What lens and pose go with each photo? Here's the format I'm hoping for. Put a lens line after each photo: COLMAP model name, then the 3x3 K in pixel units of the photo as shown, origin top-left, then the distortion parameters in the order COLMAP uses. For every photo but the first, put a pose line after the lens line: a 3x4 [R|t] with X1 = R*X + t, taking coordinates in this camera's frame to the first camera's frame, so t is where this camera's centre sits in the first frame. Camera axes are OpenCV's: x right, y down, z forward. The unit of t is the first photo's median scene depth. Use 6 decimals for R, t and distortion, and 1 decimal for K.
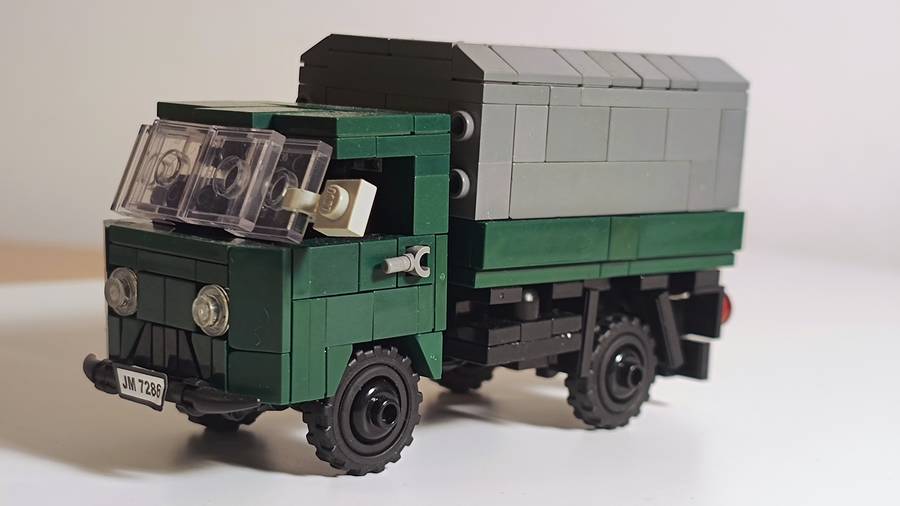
lens RADIAL K [[1655.3, 0, 450.0], [0, 1655.3, 253.0], [0, 0, 1]] dist [0.010856, 0.062874]
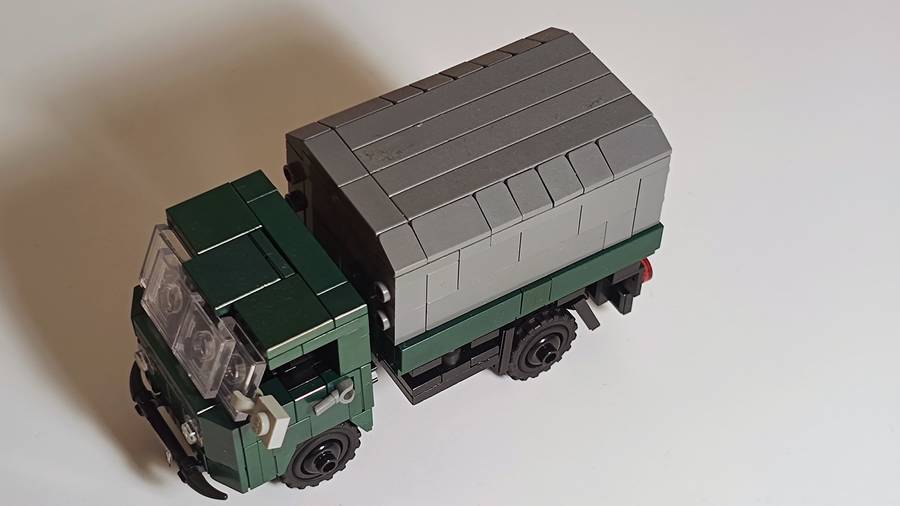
lens RADIAL K [[1655.3, 0, 450.0], [0, 1655.3, 253.0], [0, 0, 1]] dist [0.010856, 0.062874]
pose [[0.977583, 0.127909, -0.167245, 0.268500], [0.013494, 0.754629, 0.656013, -0.935031], [0.210118, -0.643564, 0.735986, 0.074628]]
